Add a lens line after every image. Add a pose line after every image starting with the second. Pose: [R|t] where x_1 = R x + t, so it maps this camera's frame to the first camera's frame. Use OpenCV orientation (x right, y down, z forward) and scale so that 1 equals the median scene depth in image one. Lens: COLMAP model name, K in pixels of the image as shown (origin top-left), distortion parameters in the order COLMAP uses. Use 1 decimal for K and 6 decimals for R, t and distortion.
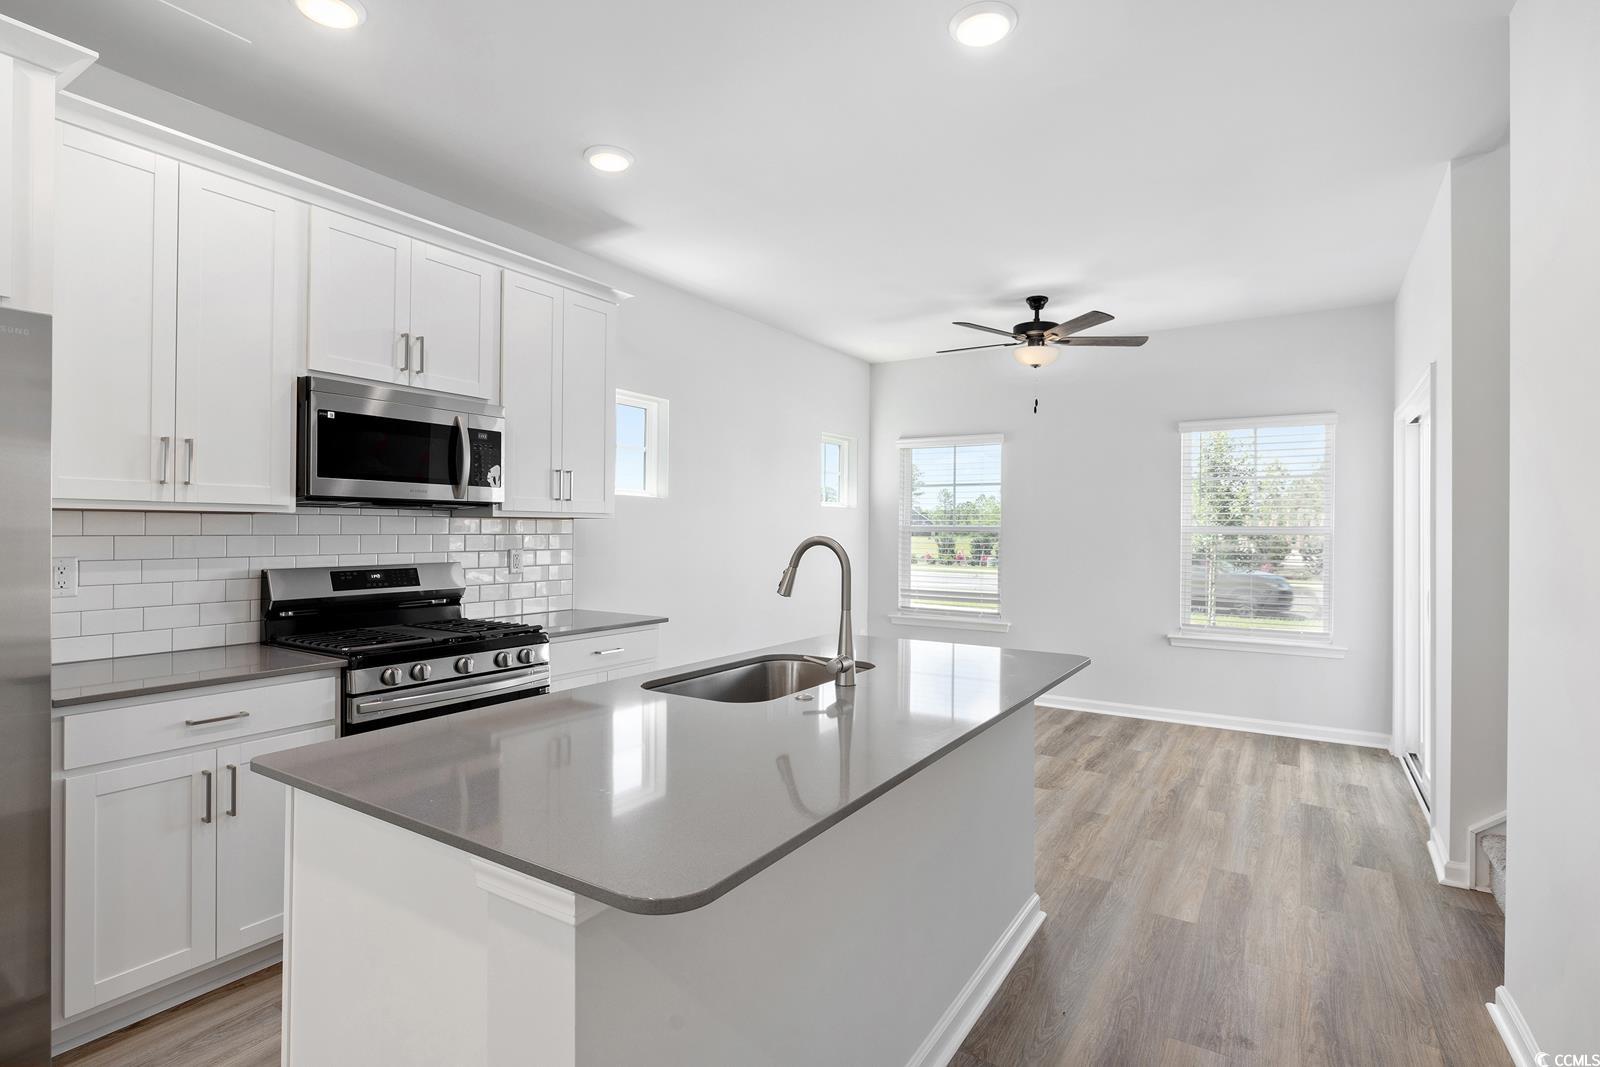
lens RADIAL K [[817.3, 0, 803.7], [0, 817.3, 534.3], [0, 0, 1]] dist [-0.006547, -0.000223]
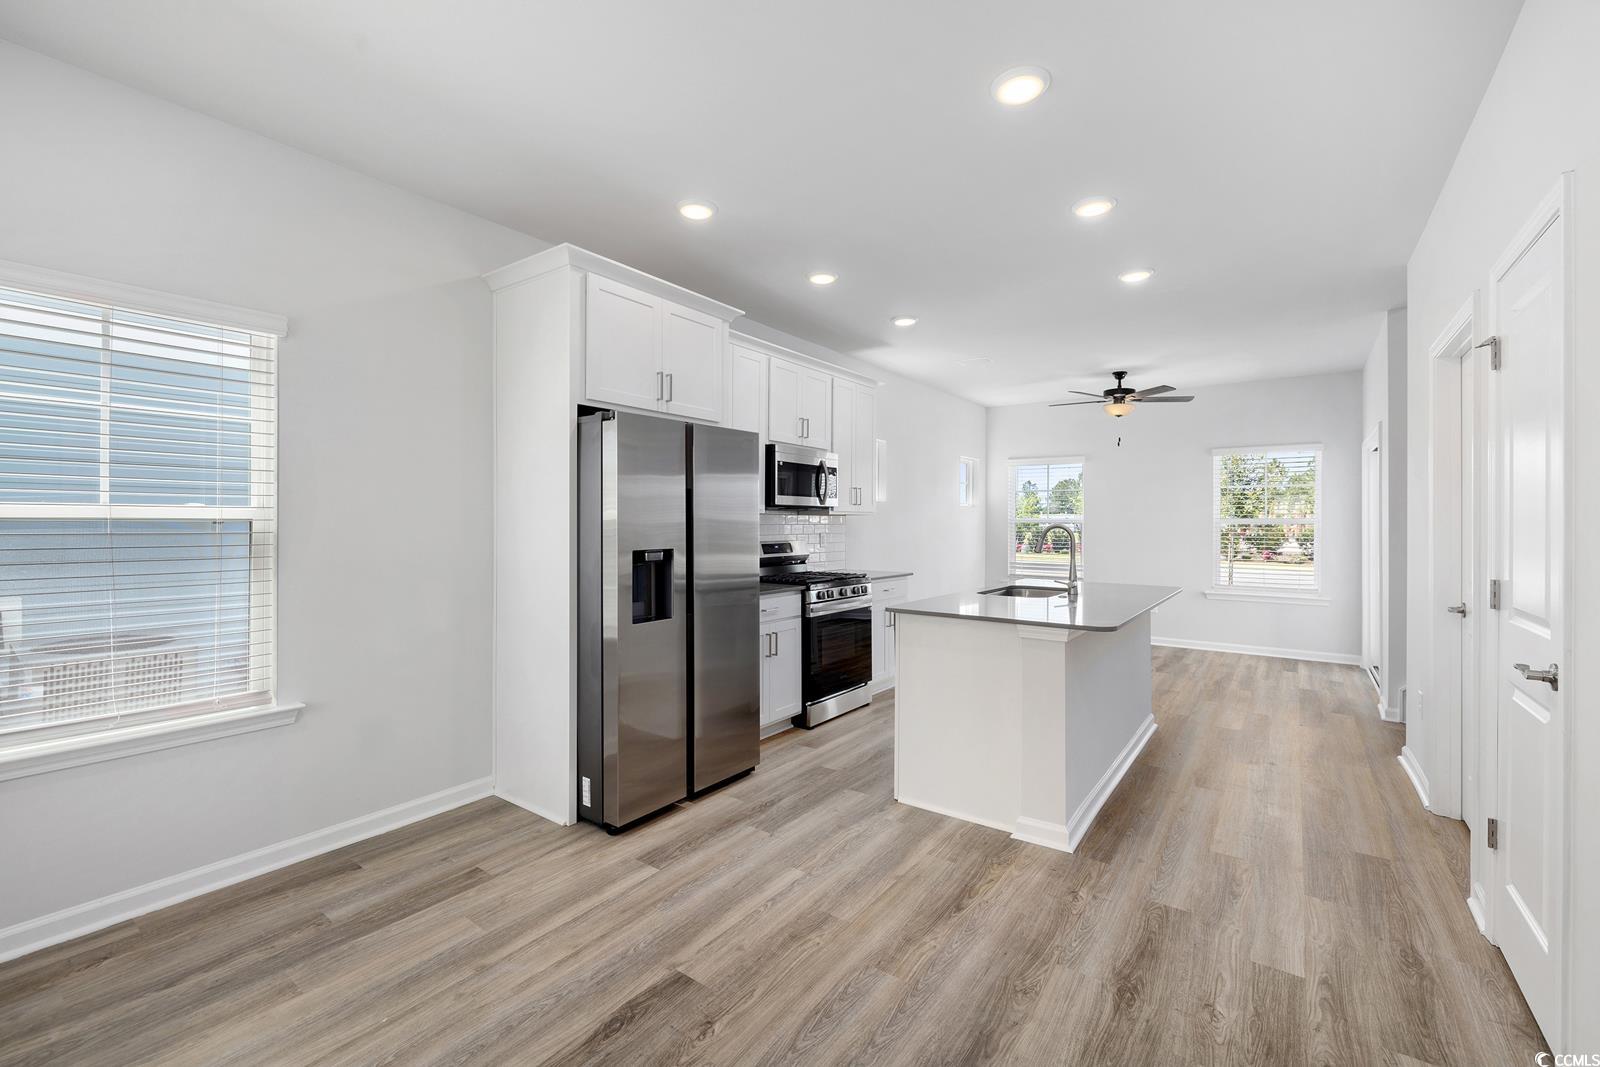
lens RADIAL K [[705.4, 0, 797.7], [0, 705.4, 523.5], [0, 0, 1]] dist [0.002449, -0.000128]
pose [[0.997691, -0.001247, -0.067907, -0.349054], [0.001036, 0.999995, -0.003150, 0.003362], [0.067910, 0.003072, 0.997687, -0.568357]]
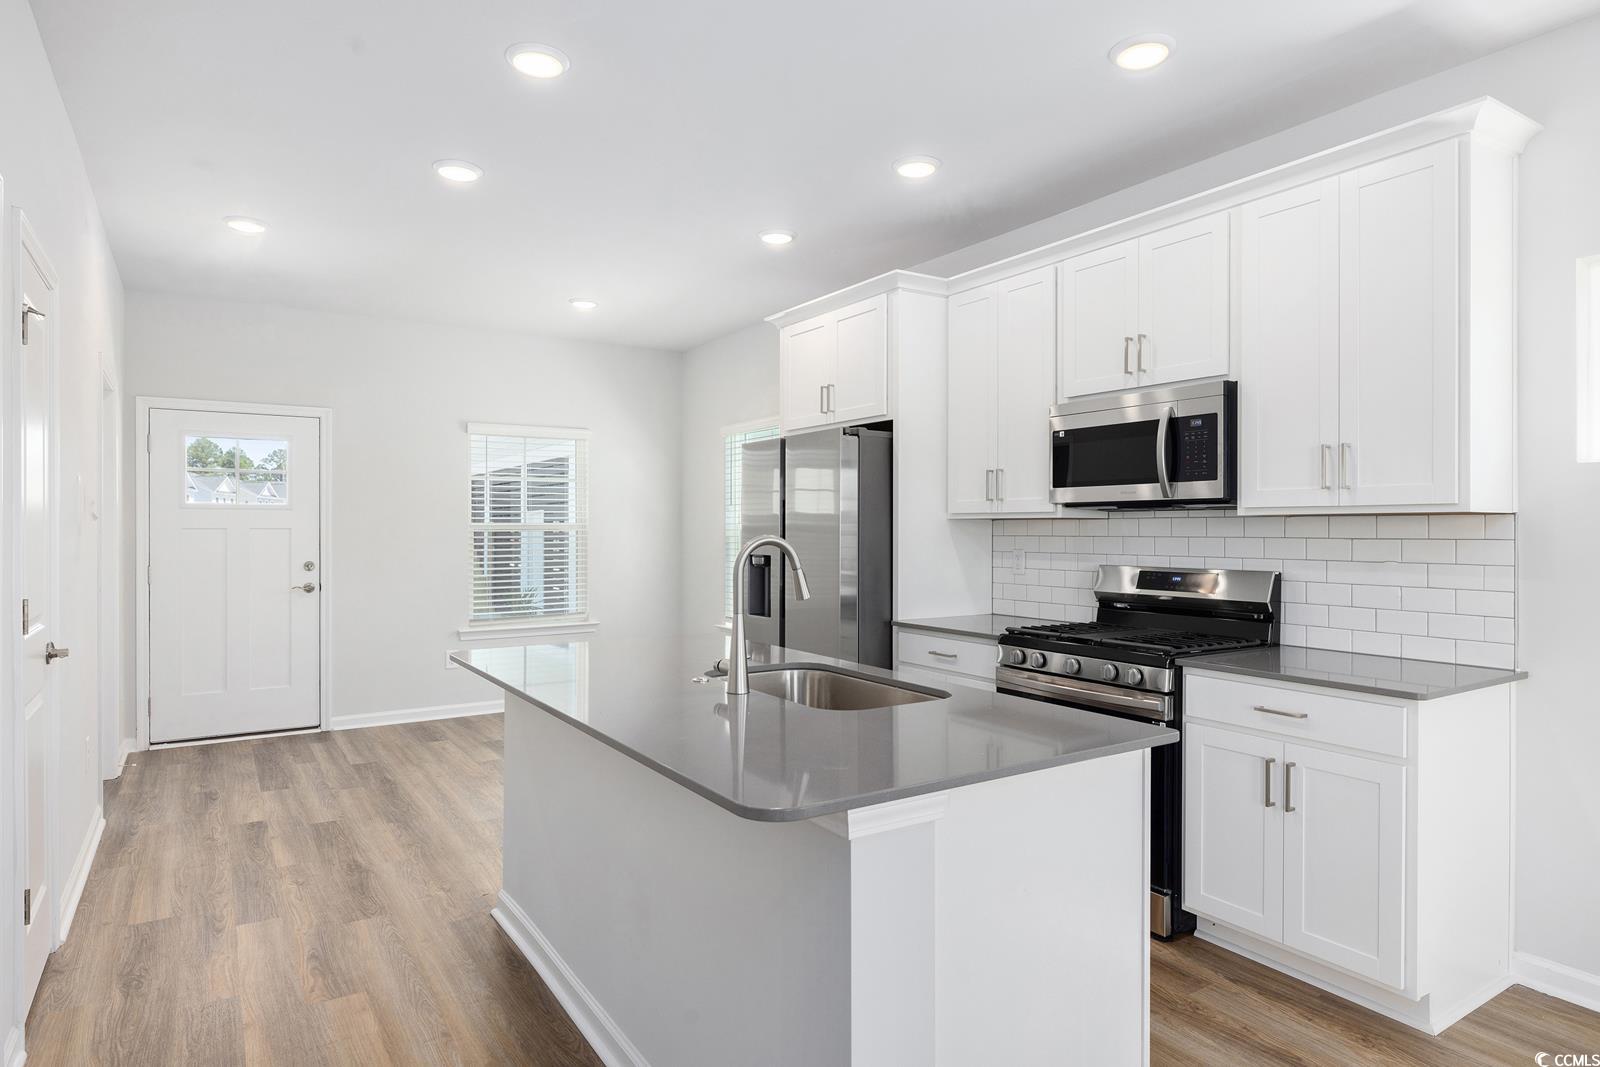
lens RADIAL K [[928.1, 0, 787.7], [0, 928.1, 541.5], [0, 0, 1]] dist [-0.005693, -0.000327]
pose [[-0.448553, 0.005381, -0.893740, 0.657655], [-0.009521, 0.999896, 0.010799, -0.001346], [0.893705, 0.013353, -0.448456, 1.029280]]
